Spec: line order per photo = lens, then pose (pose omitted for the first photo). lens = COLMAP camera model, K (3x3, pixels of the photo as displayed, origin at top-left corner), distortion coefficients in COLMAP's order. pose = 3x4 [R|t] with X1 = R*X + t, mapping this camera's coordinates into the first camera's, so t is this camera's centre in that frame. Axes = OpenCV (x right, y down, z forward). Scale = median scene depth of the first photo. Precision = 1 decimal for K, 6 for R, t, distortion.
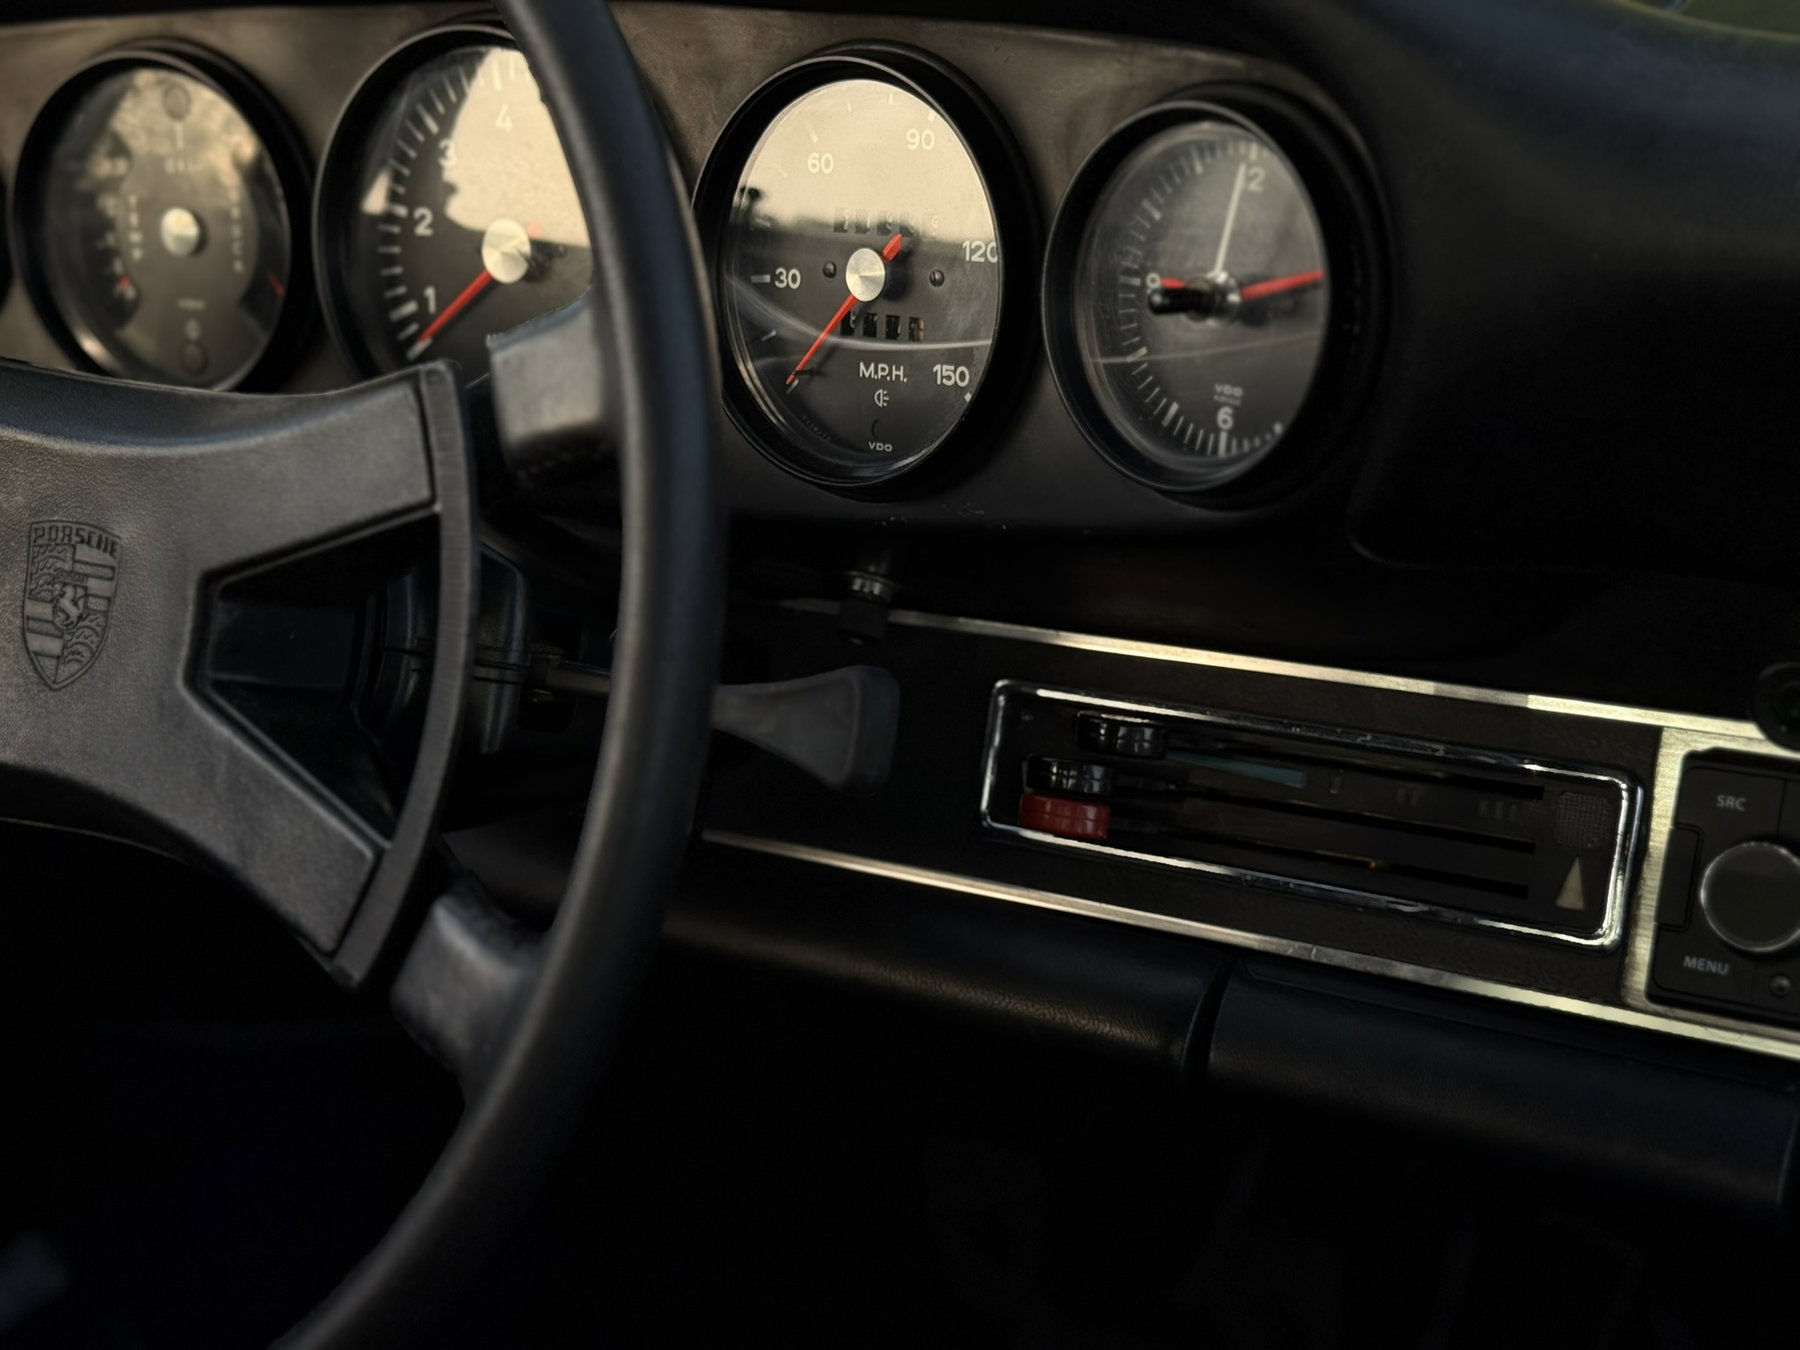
lens RADIAL K [[2568.1, 0, 861.9], [0, 2568.1, 698.0], [0, 0, 1]] dist [0.115914, 0.000000]
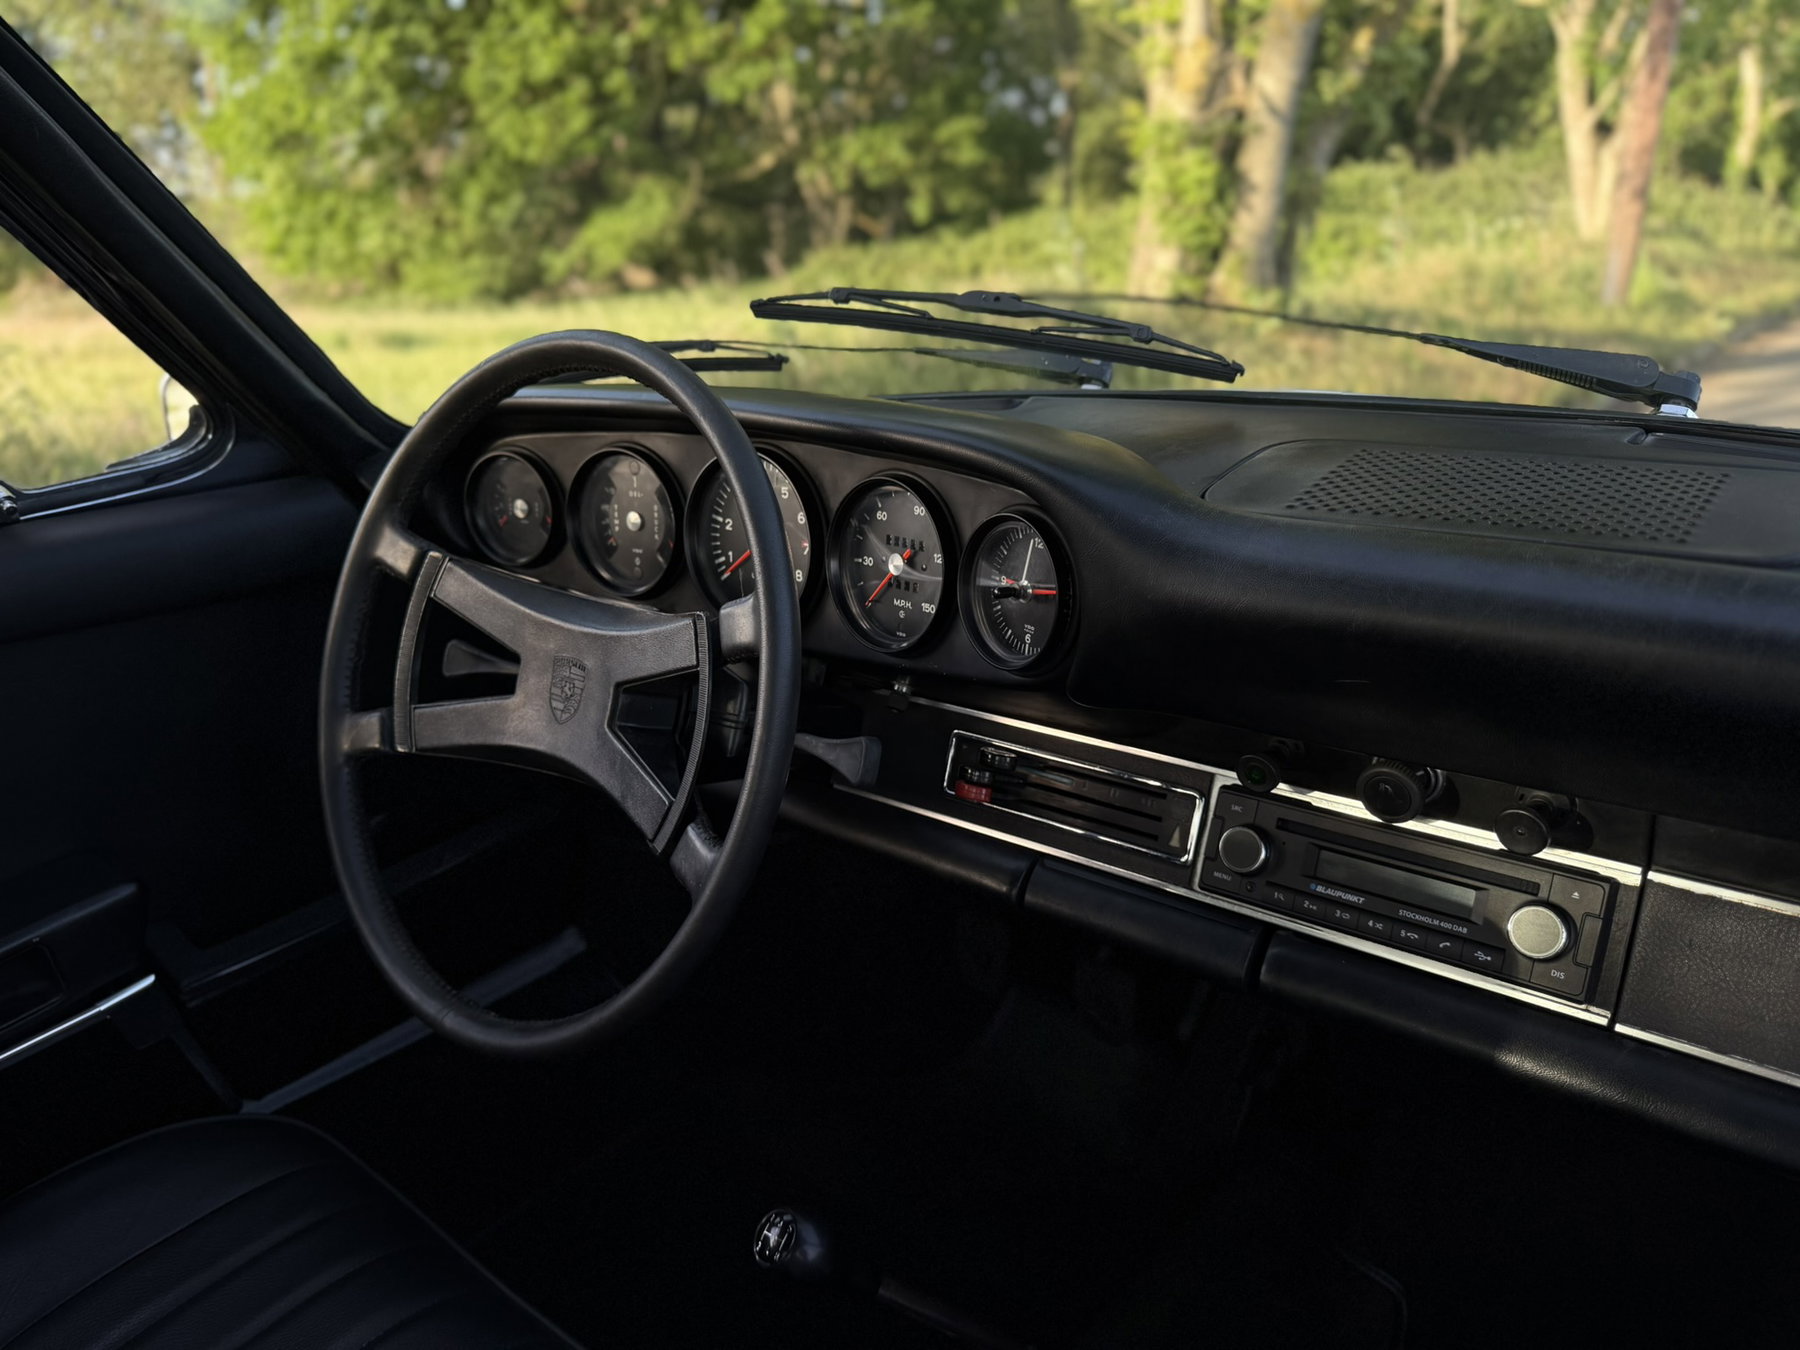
lens RADIAL K [[1294.7, 0, 885.8], [0, 1294.7, 682.5], [0, 0, 1]] dist [0.049720, -0.072472]
pose [[0.993007, 0.047848, -0.107923, 0.135717], [-0.046871, 0.998834, 0.011574, -0.071987], [0.108351, -0.006434, 0.994092, -0.214885]]
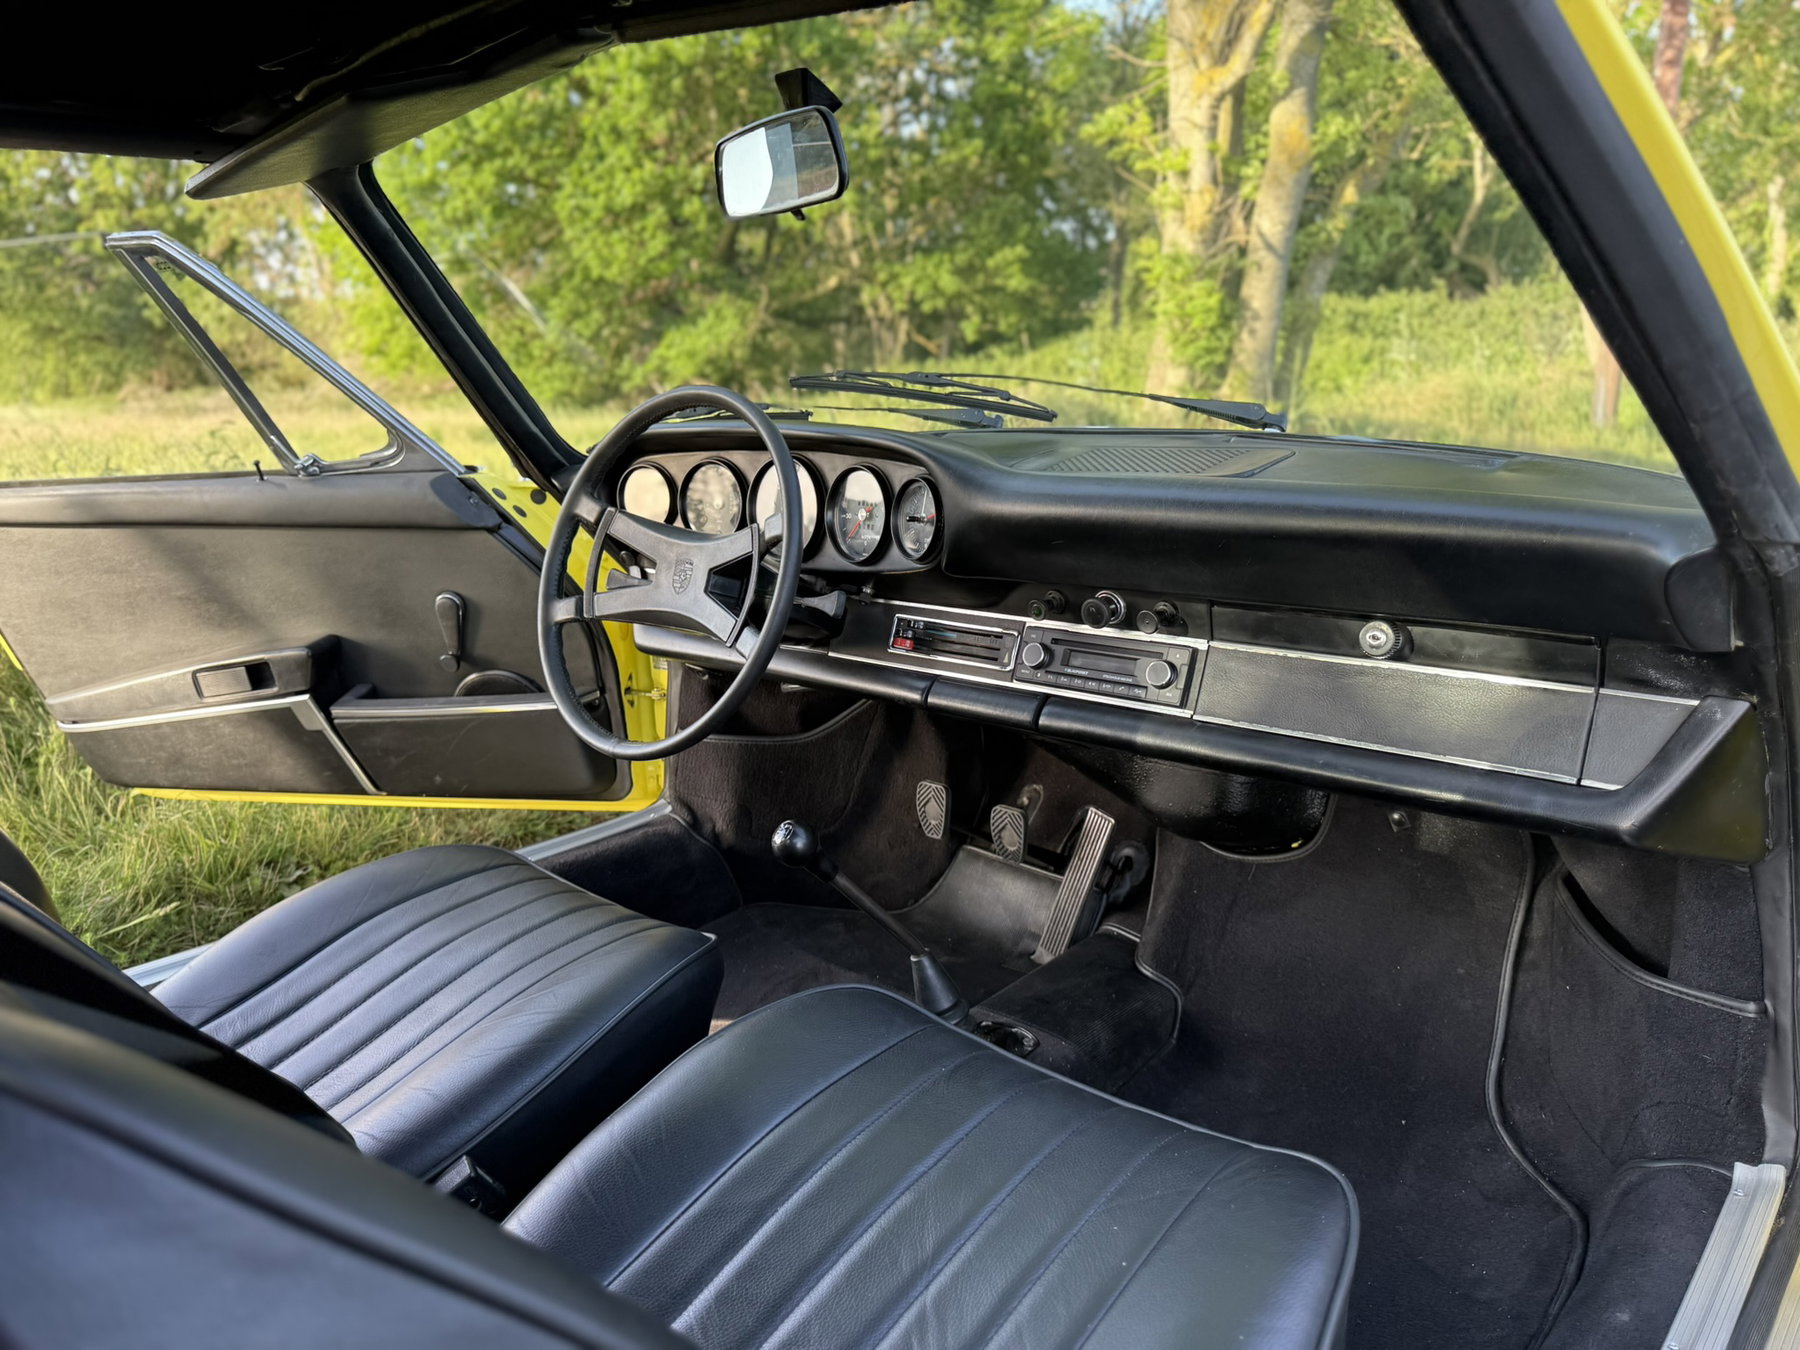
lens RADIAL K [[1294.7, 0, 899.2], [0, 1294.7, 681.2], [0, 0, 1]] dist [0.049720, -0.072472]
pose [[0.987956, 0.059081, -0.143013, 0.422384], [-0.069649, 0.995109, -0.070049, 0.286183], [0.138175, 0.079166, 0.987239, -1.224279]]
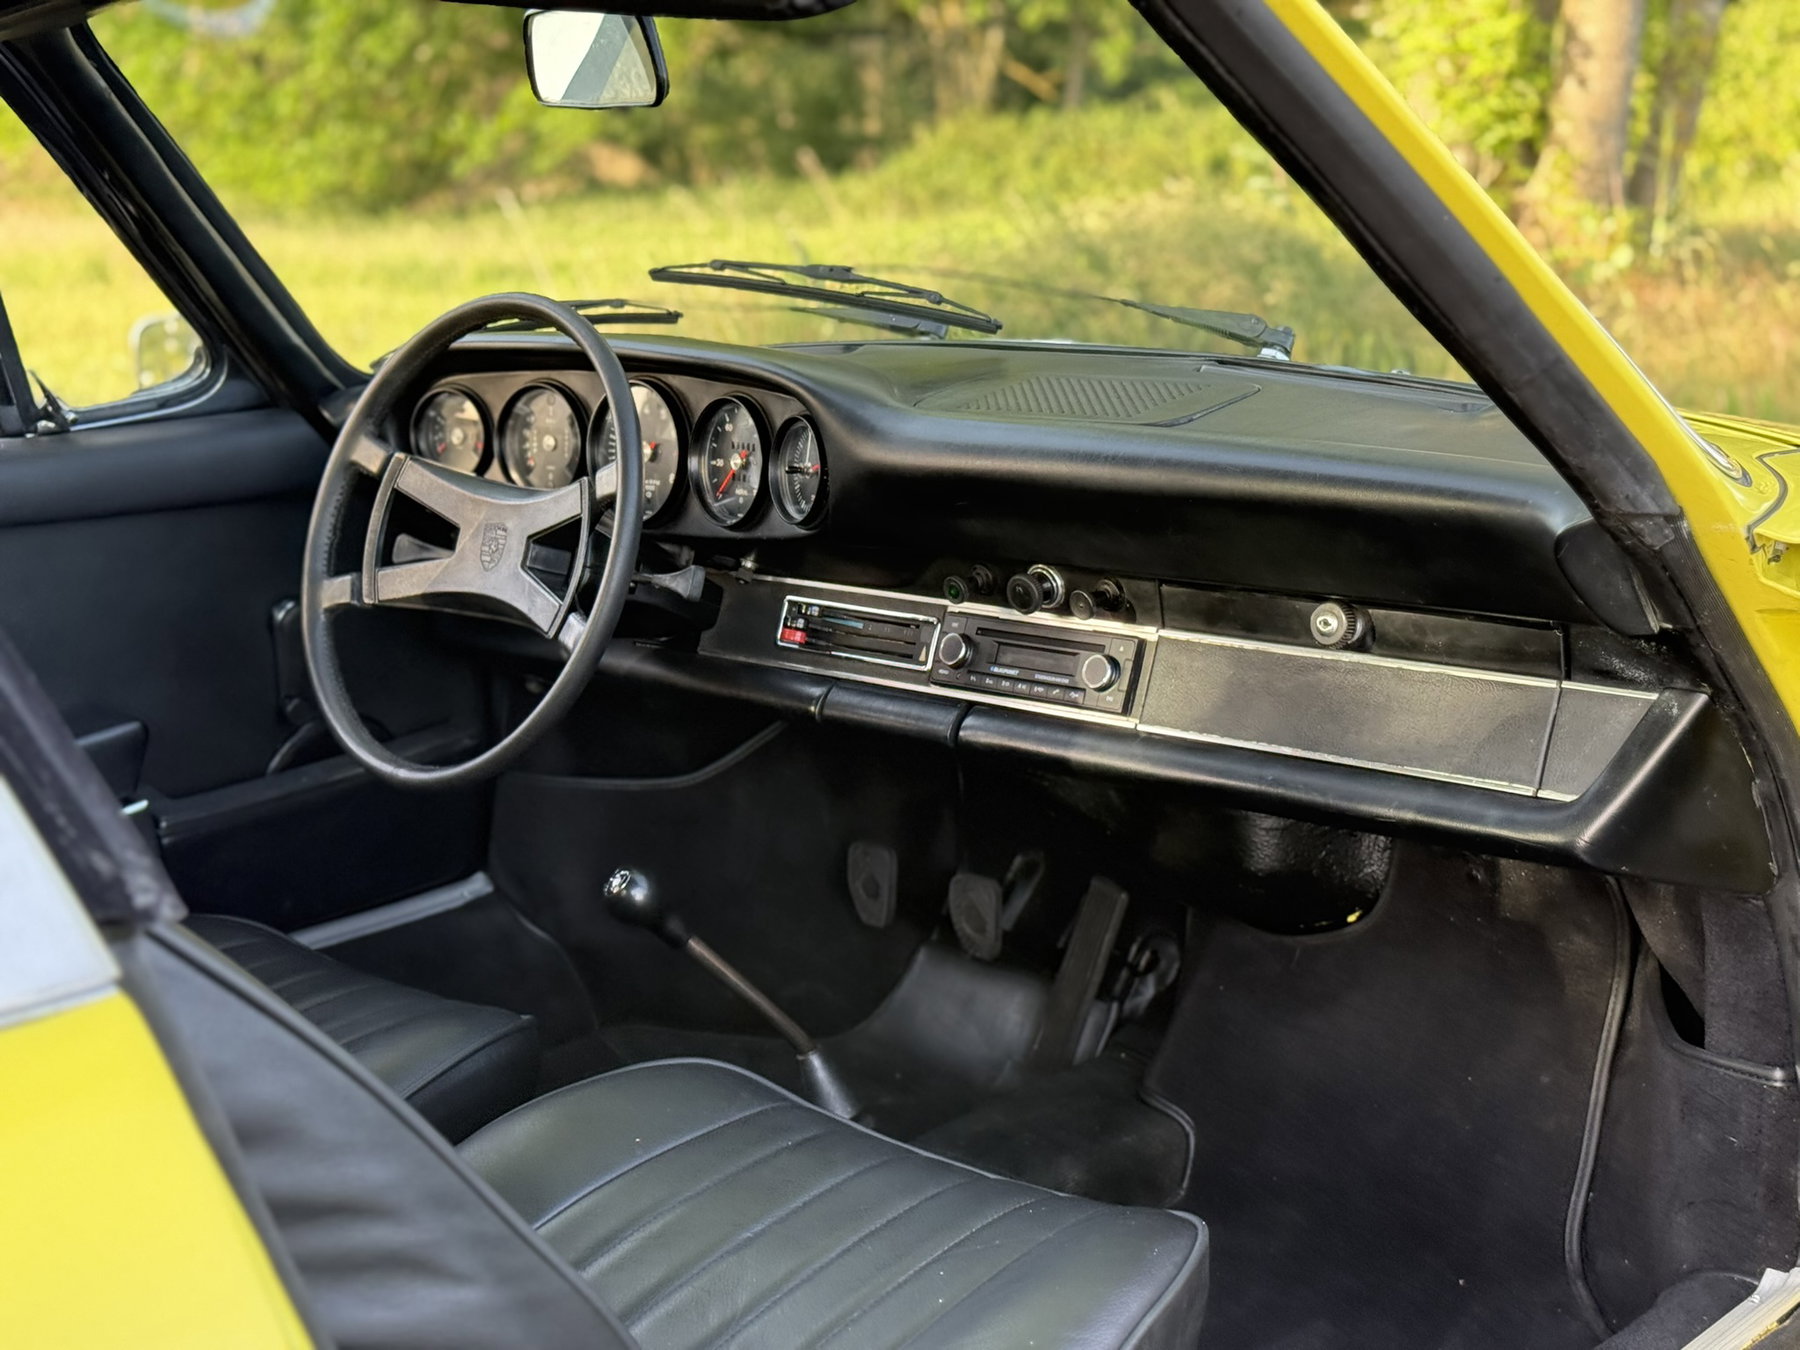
lens RADIAL K [[2568.1, 0, 904.5], [0, 2568.1, 681.0], [0, 0, 1]] dist [0.115914, 0.000000]
pose [[0.982048, 0.054124, -0.180702, 0.865932], [-0.070963, 0.993584, -0.088058, 0.406356], [0.174776, 0.099301, 0.979588, -2.260179]]
